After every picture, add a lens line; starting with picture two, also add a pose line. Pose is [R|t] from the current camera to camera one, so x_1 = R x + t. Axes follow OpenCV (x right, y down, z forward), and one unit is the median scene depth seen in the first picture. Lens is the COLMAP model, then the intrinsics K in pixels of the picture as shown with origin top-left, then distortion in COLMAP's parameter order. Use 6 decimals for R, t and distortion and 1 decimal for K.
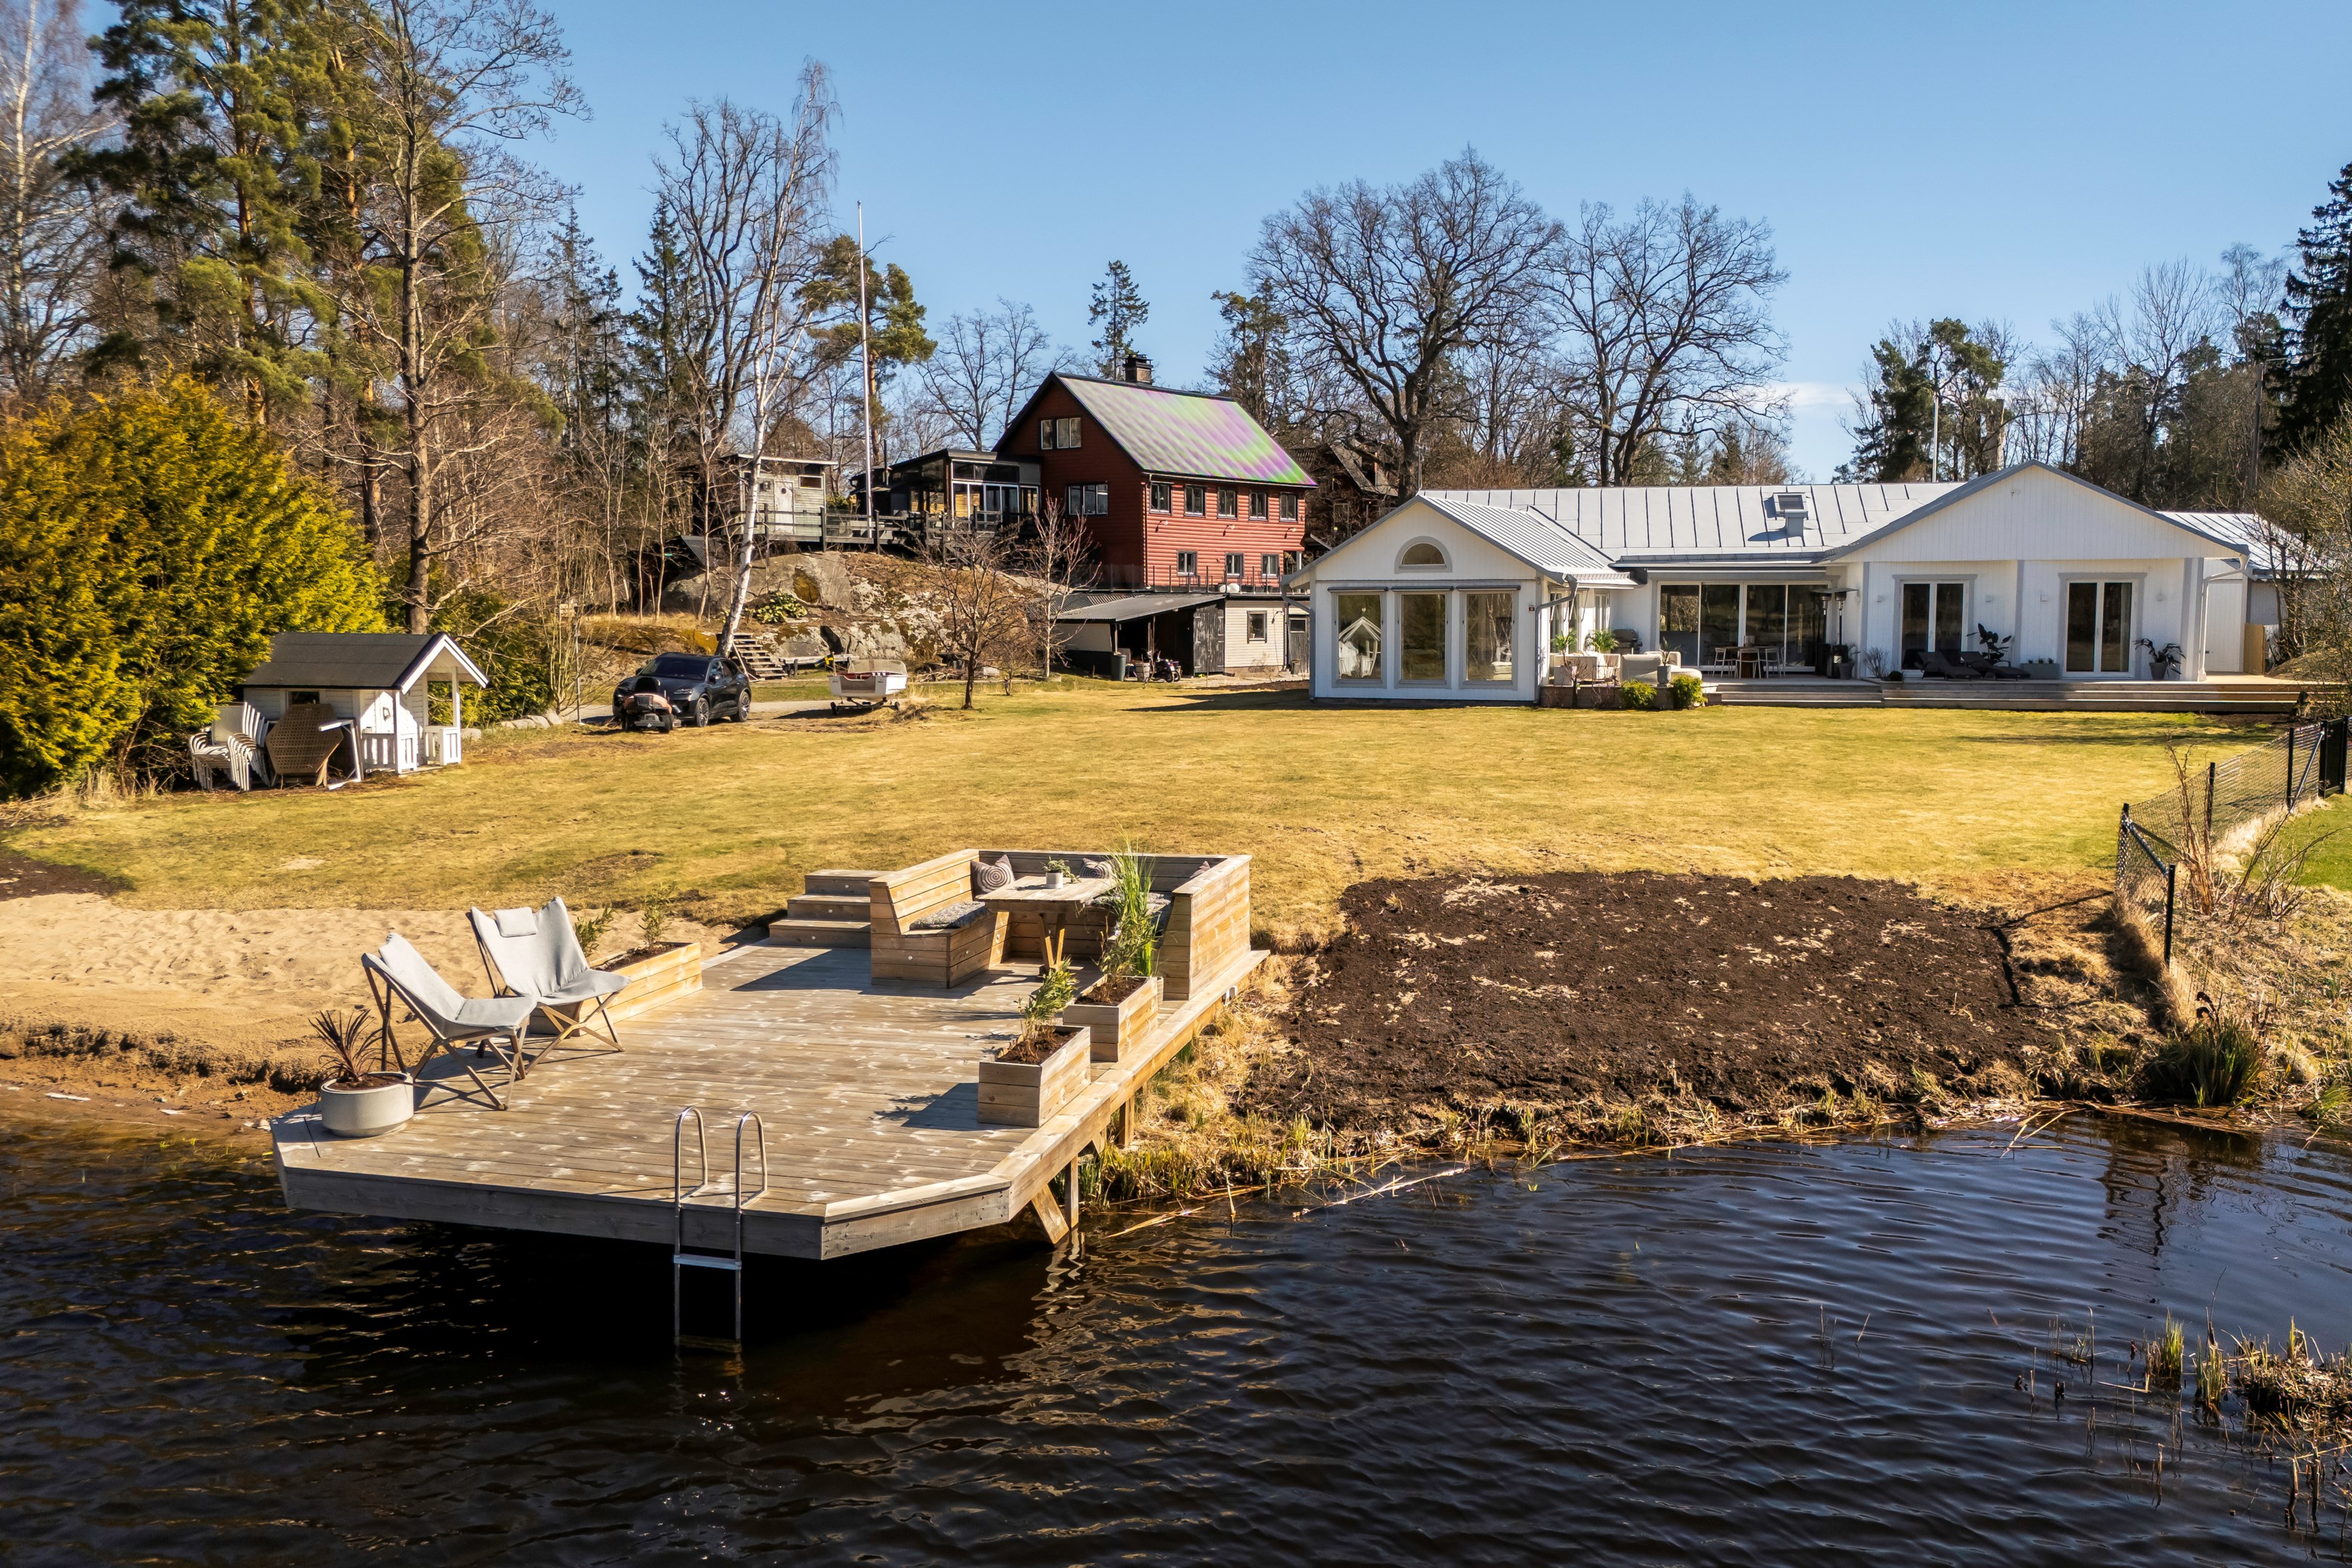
lens RADIAL K [[1660.8, 0, 1311.4], [0, 1660.8, 780.7], [0, 0, 1]] dist [0.069533, -0.054360]
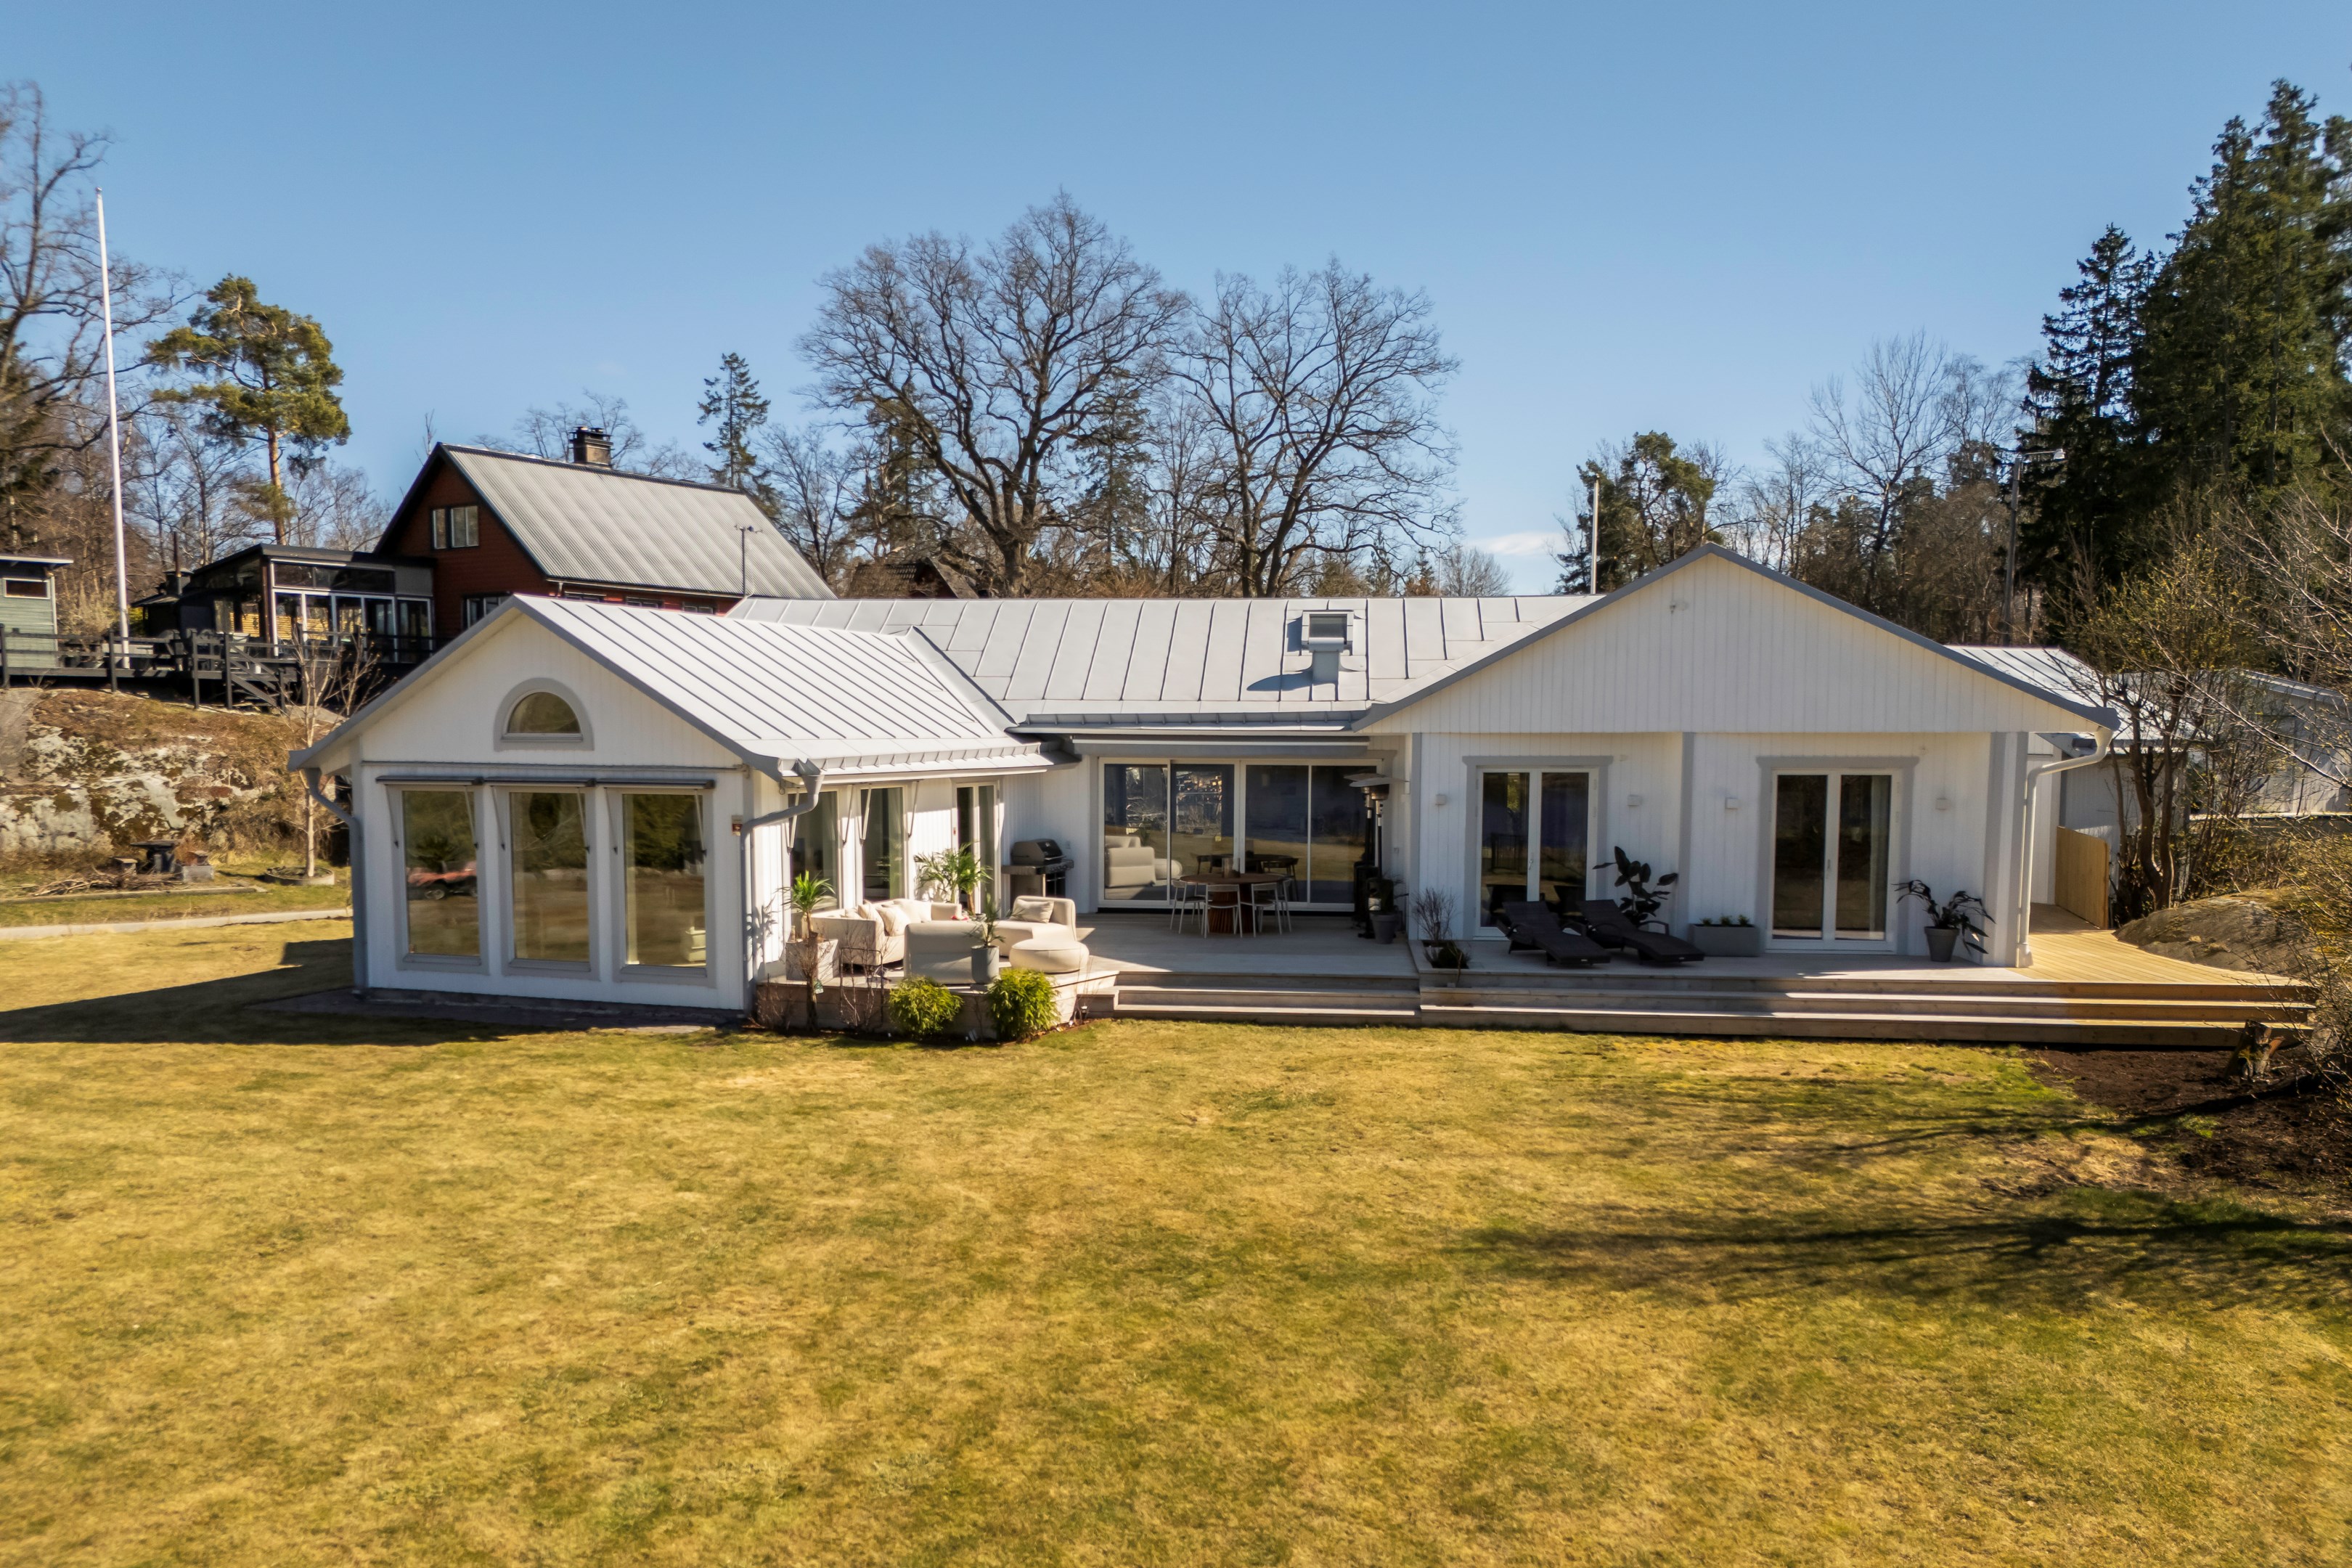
lens RADIAL K [[1554.6, 0, 1170.4], [0, 1554.6, 897.8], [0, 0, 1]] dist [0.090261, -0.082869]
pose [[0.998674, -0.003585, 0.051357, 0.205042], [0.003439, 0.999990, 0.002922, -0.071650], [-0.051367, -0.002742, 0.998676, 0.450291]]
